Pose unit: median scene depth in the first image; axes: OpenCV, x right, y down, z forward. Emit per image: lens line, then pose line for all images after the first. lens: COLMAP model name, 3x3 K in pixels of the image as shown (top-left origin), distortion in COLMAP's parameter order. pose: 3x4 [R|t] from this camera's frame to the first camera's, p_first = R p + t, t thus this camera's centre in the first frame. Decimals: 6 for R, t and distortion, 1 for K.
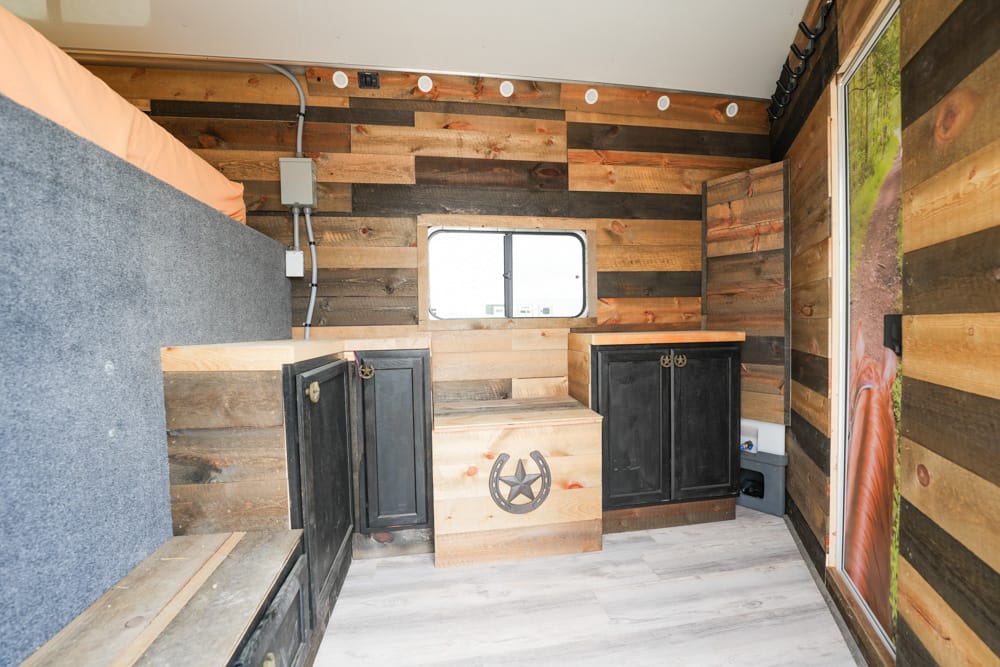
lens RADIAL K [[402.9, 0, 496.1], [0, 402.9, 328.3], [0, 0, 1]] dist [-0.021773, -0.000290]
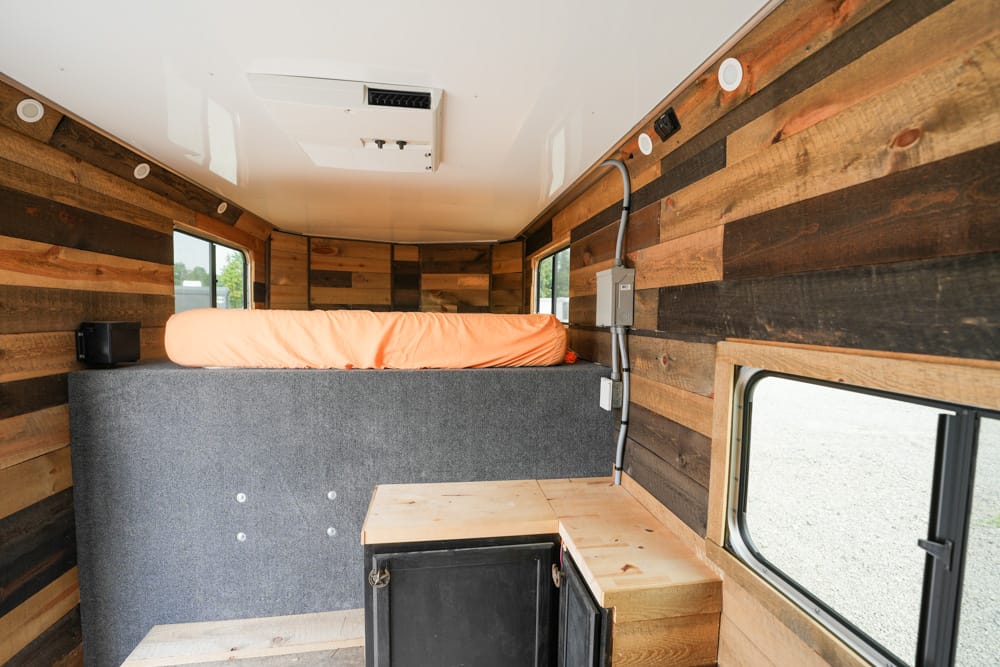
lens RADIAL K [[402.9, 0, 500.7], [0, 402.9, 333.7], [0, 0, 1]] dist [-0.021773, -0.000290]
pose [[0.008333, 0.067221, -0.997703, 0.317059], [-0.030788, 0.997282, 0.066935, -0.318778], [0.999491, 0.030160, 0.010380, 0.719151]]
